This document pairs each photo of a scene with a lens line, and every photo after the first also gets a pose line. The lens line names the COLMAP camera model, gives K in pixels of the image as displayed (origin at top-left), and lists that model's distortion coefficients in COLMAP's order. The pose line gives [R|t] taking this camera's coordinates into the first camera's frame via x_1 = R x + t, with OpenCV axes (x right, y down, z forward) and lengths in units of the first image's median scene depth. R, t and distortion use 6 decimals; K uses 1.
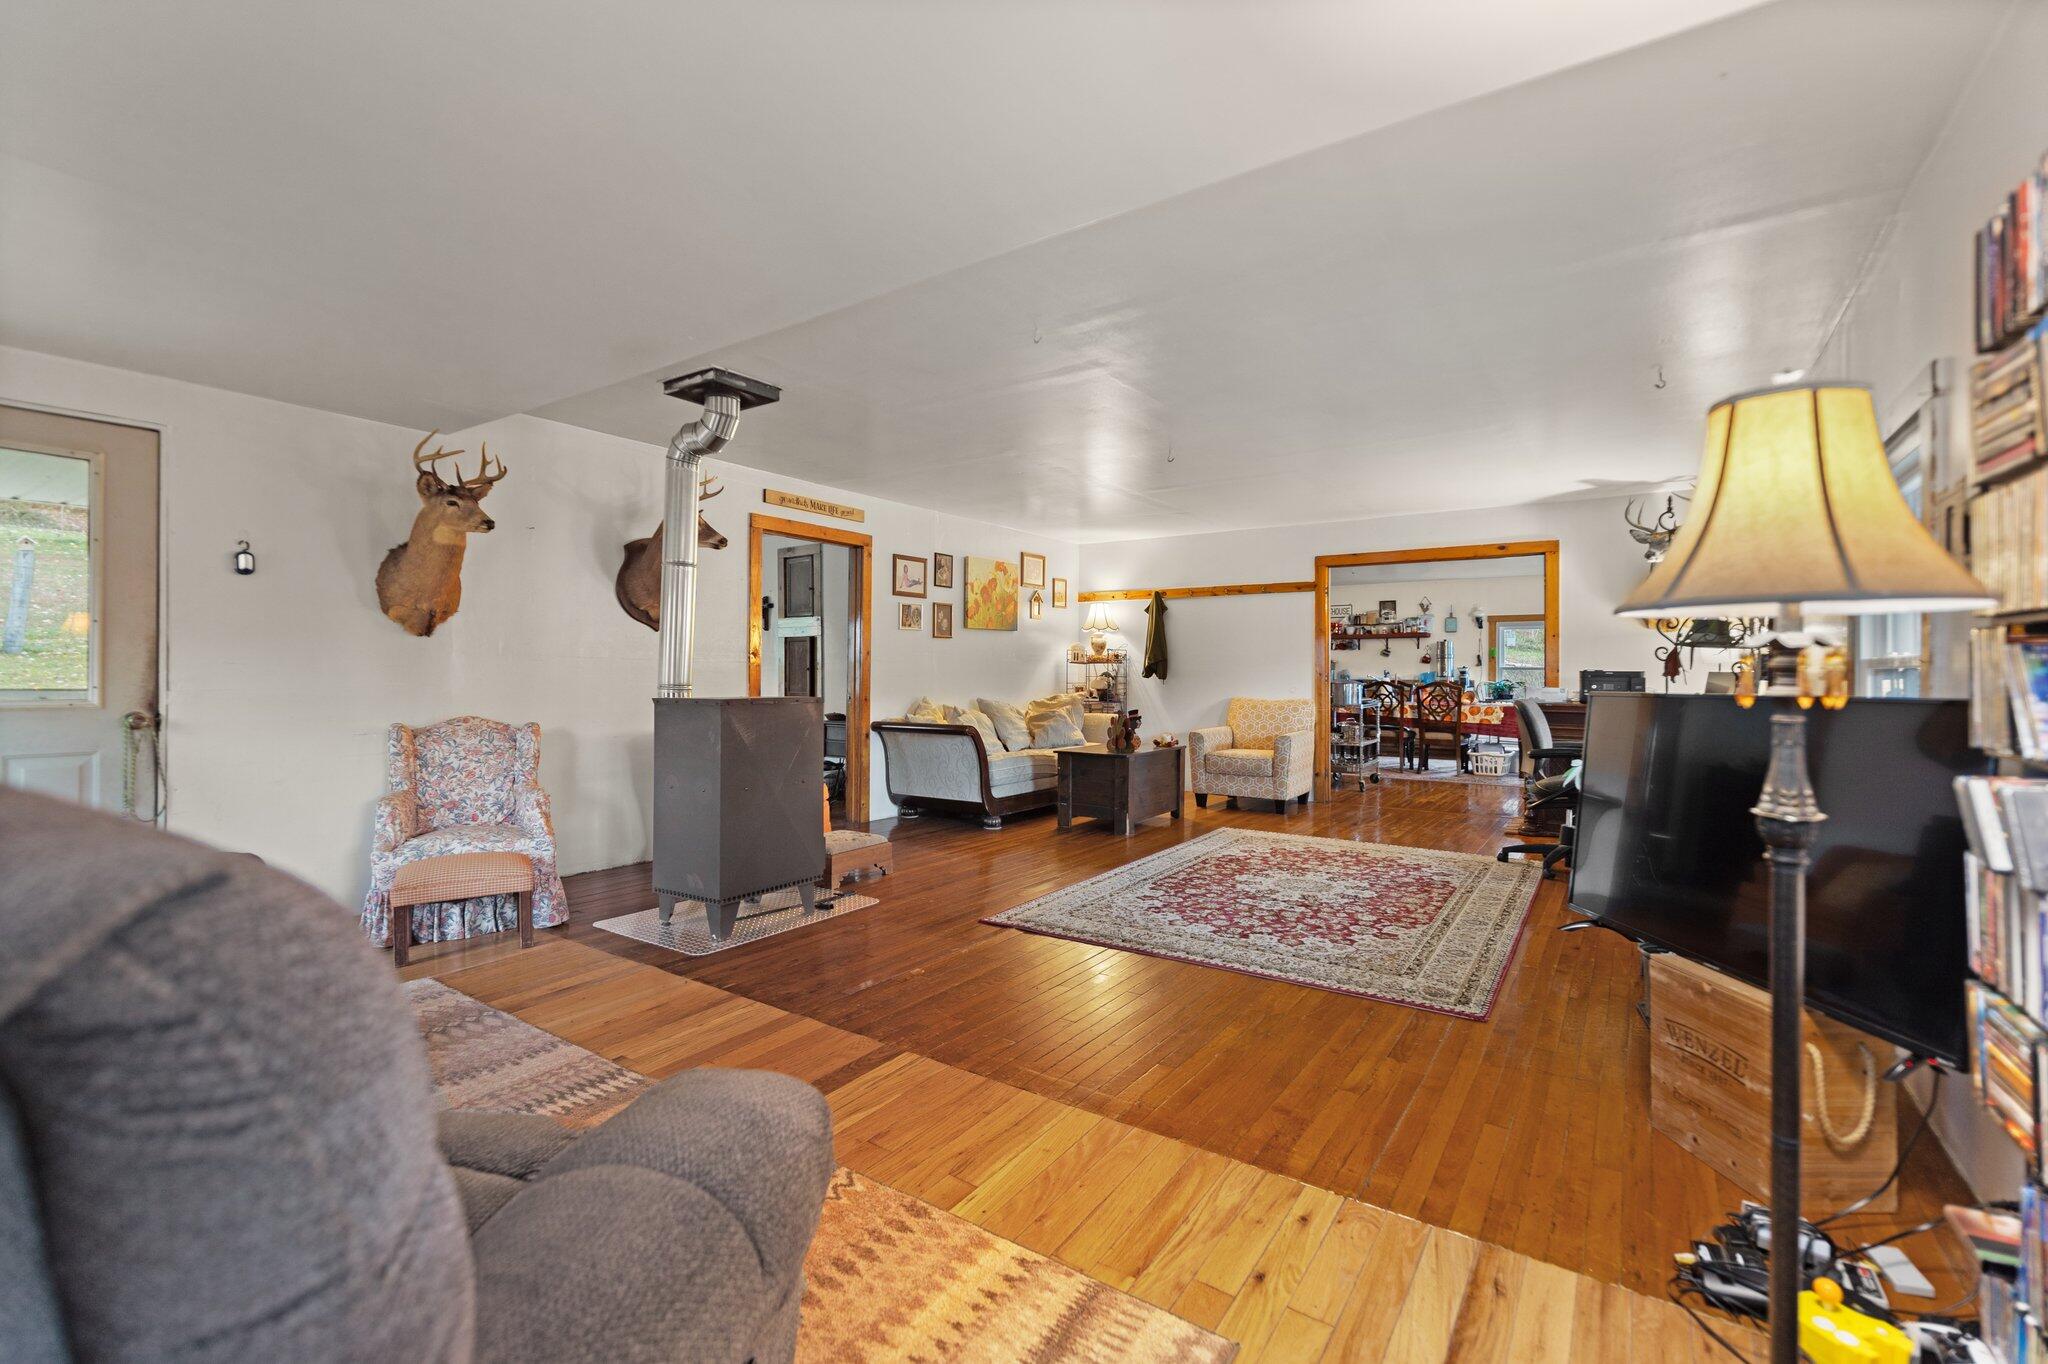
lens RADIAL K [[887.8, 0, 1013.5], [0, 887.8, 671.3], [0, 0, 1]] dist [-0.000738, -0.000927]
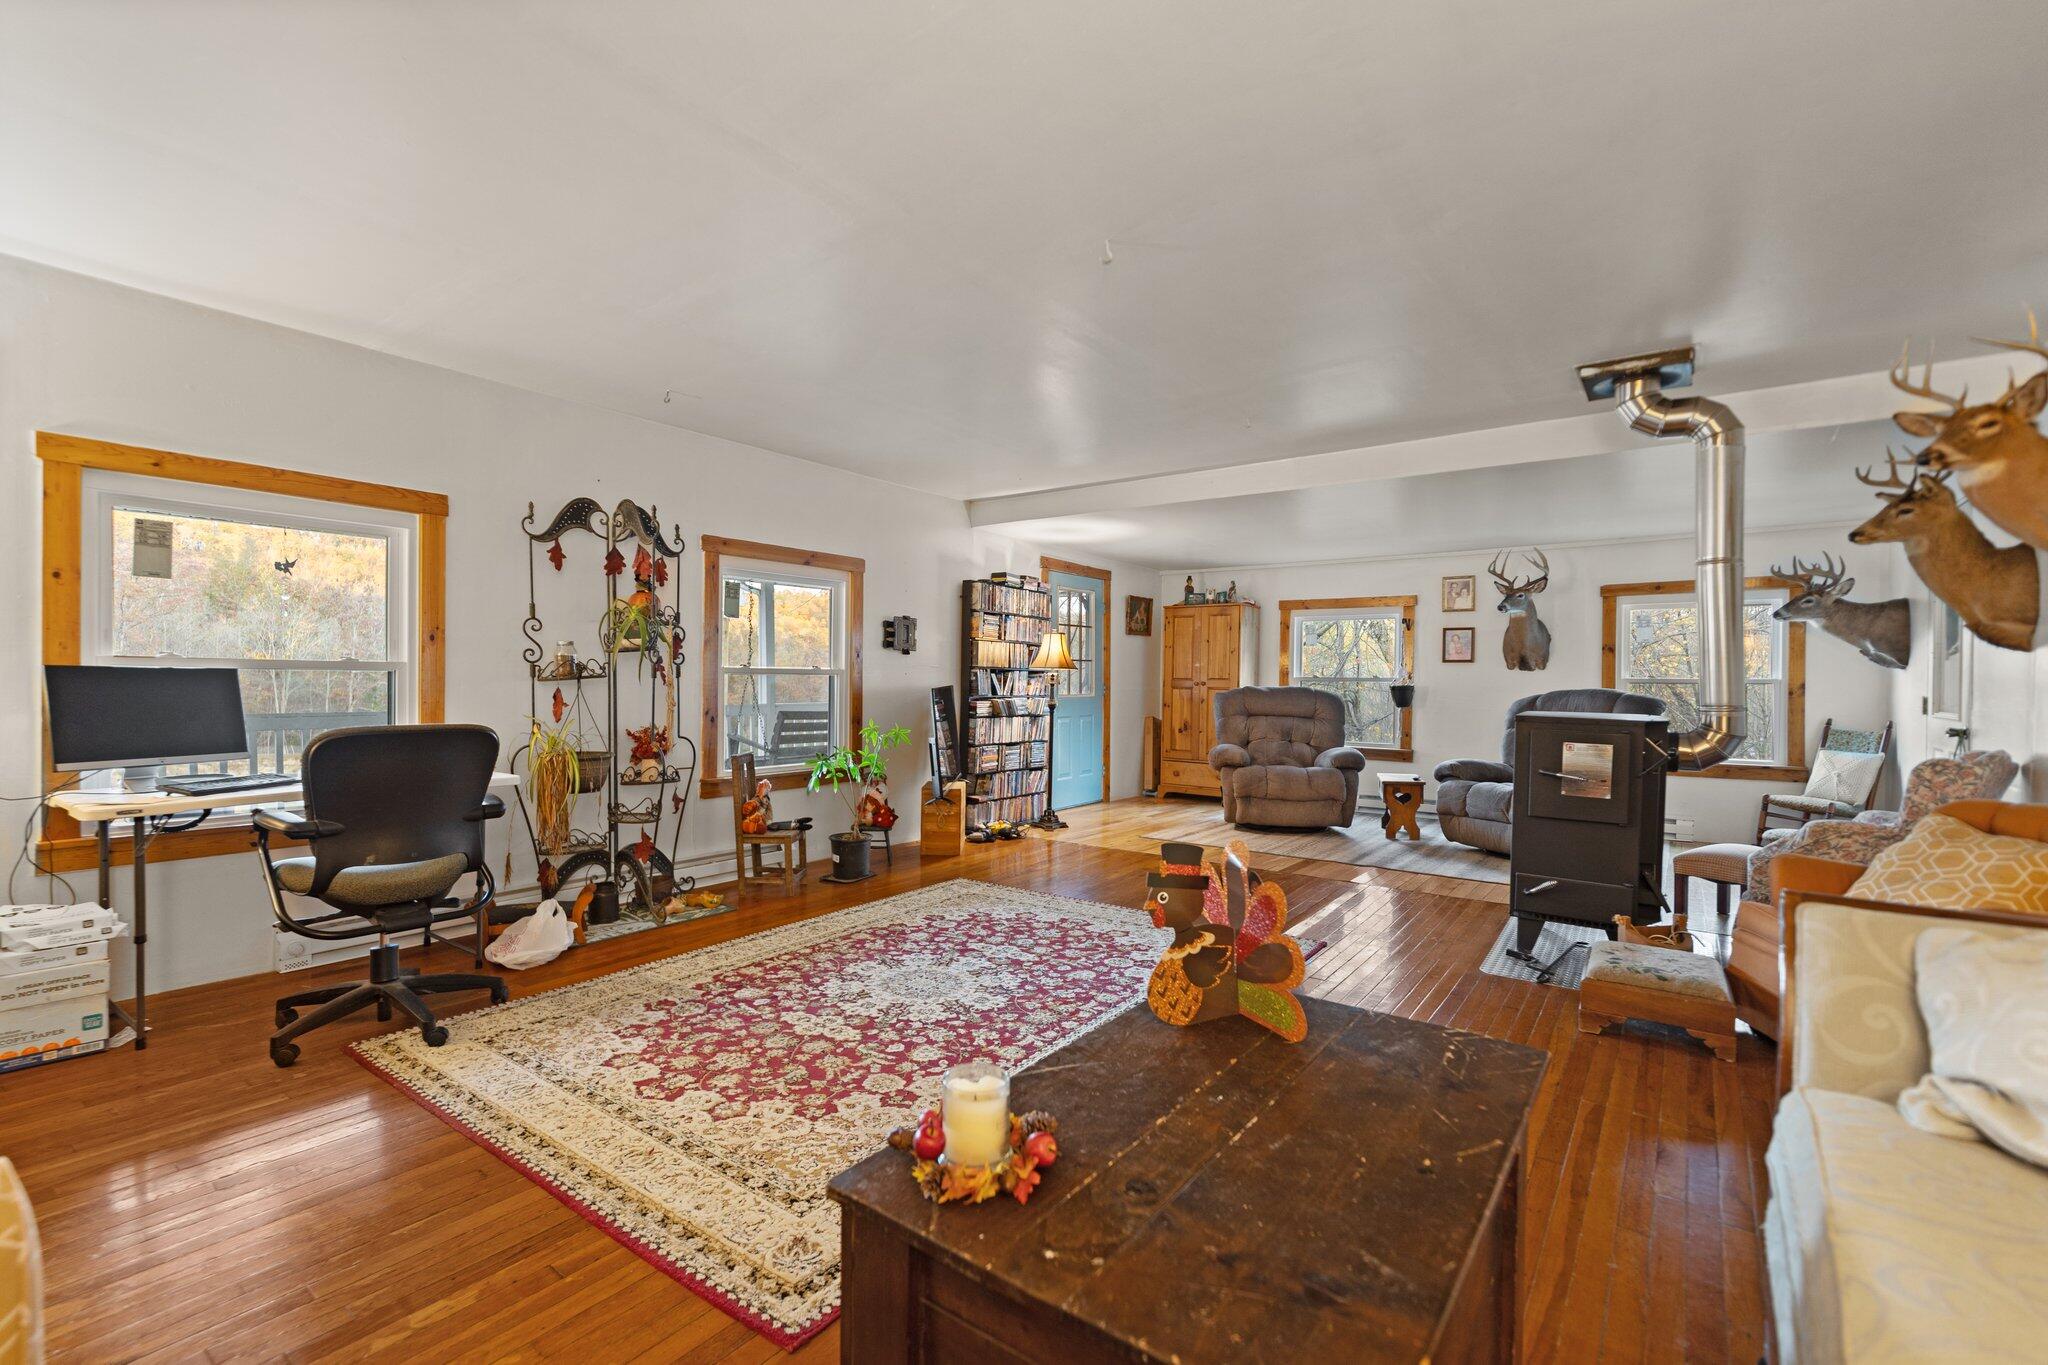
lens RADIAL K [[887.8, 0, 1013.5], [0, 887.8, 671.8], [0, 0, 1]] dist [-0.000738, -0.000927]
pose [[-0.999352, -0.014707, 0.032849, 0.264697], [-0.014996, 0.999851, -0.008558, 0.000584], [-0.032718, -0.009045, -0.999424, 1.920768]]
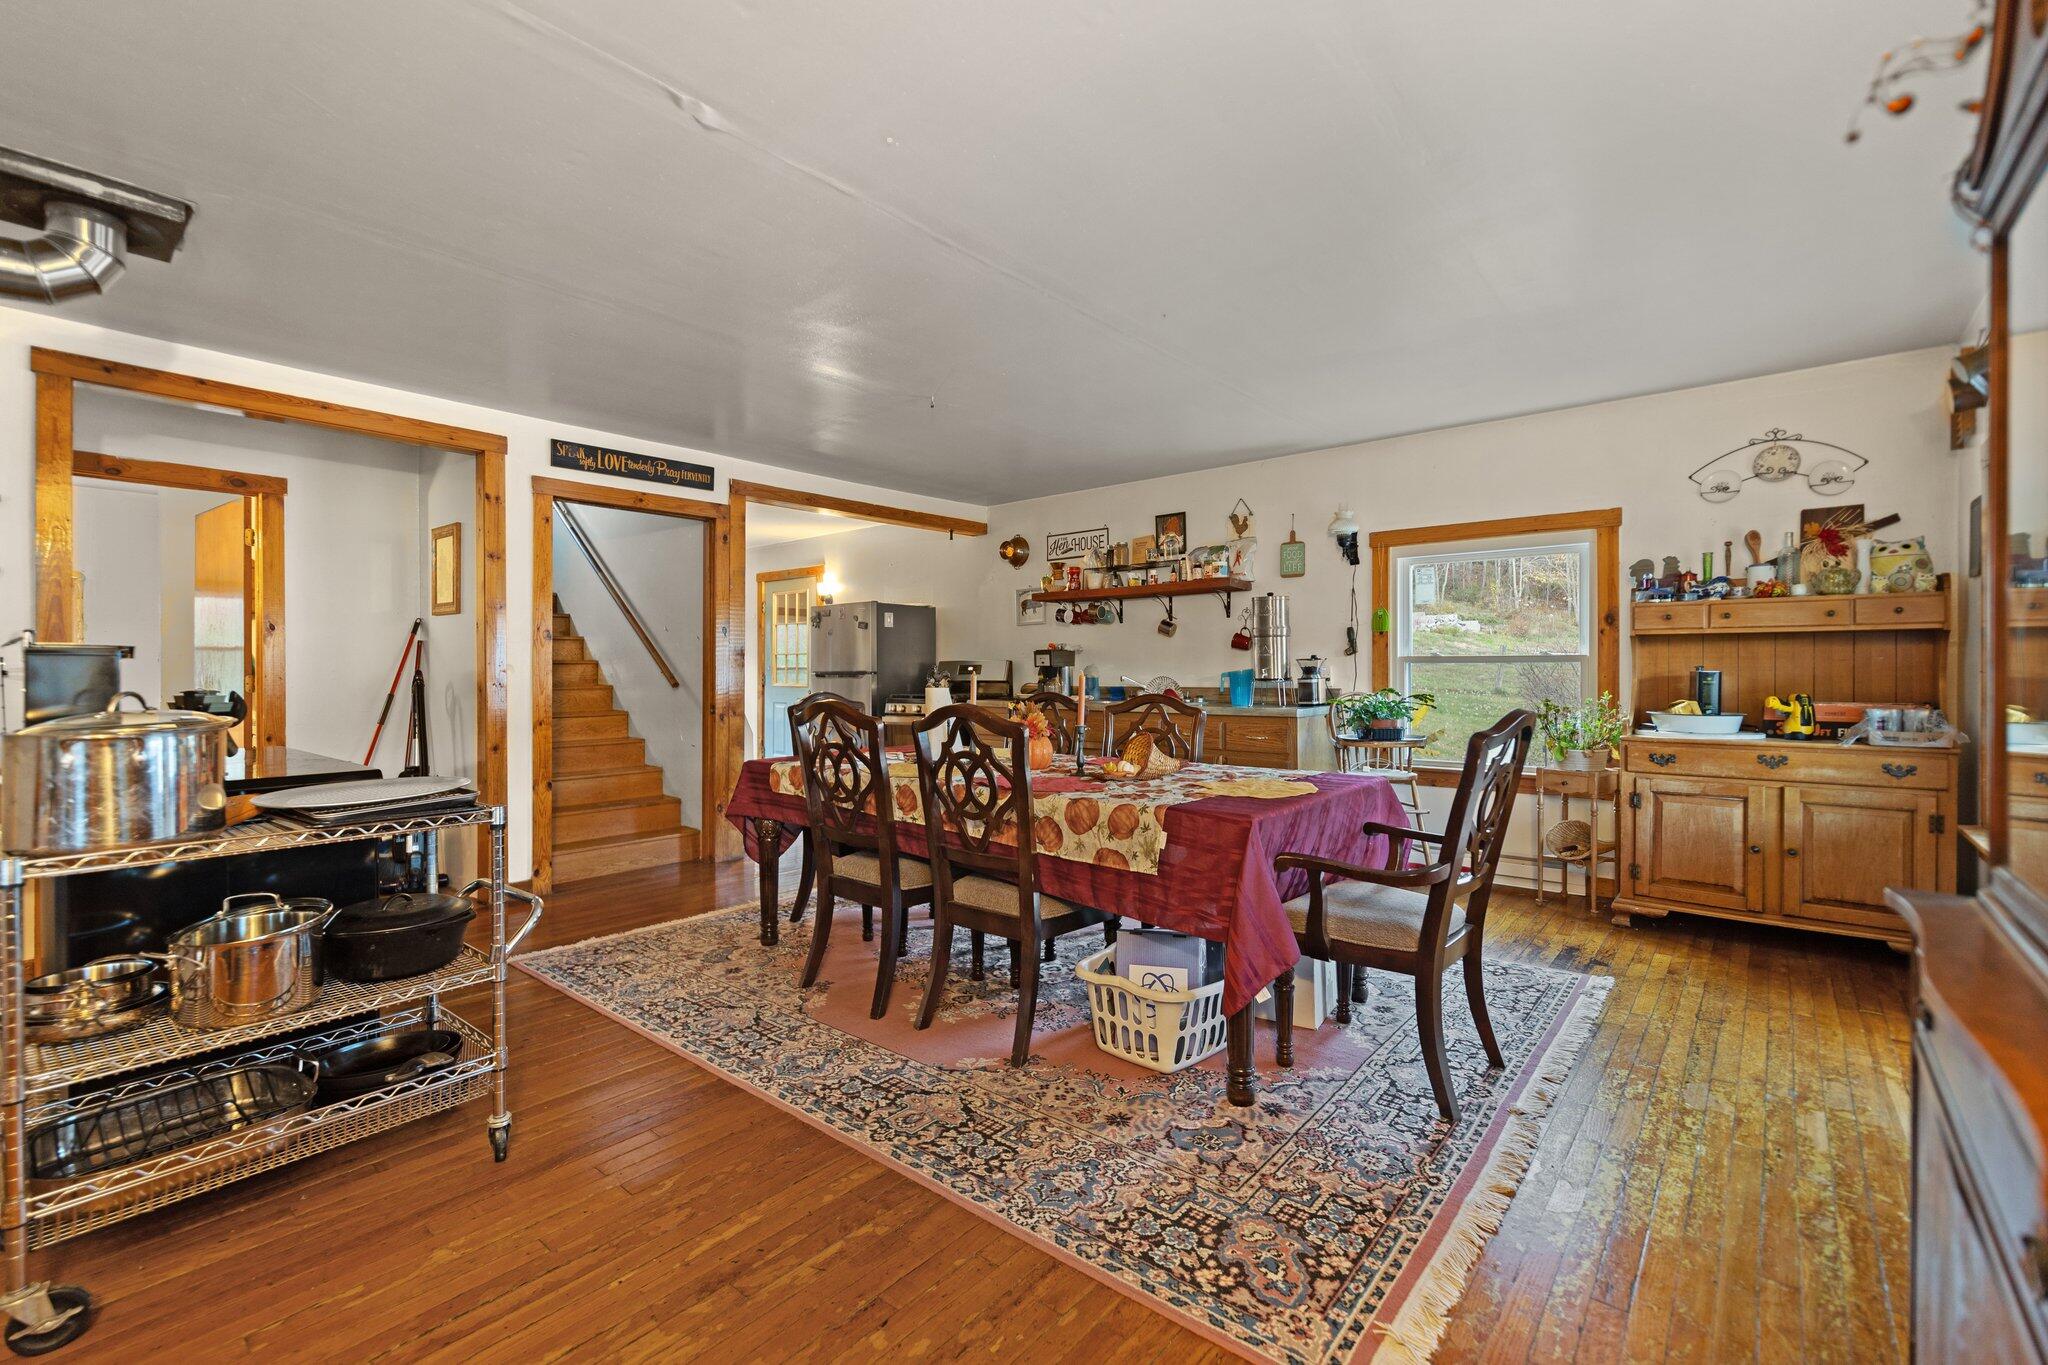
lens RADIAL K [[885.0, 0, 1003.0], [0, 885.0, 672.5], [0, 0, 1]] dist [0.000130, -0.000237]
pose [[0.994463, -0.004029, -0.105006, 1.242049], [0.004138, 0.999991, 0.000818, 0.004700], [0.105002, -0.001248, 0.994471, 1.745517]]
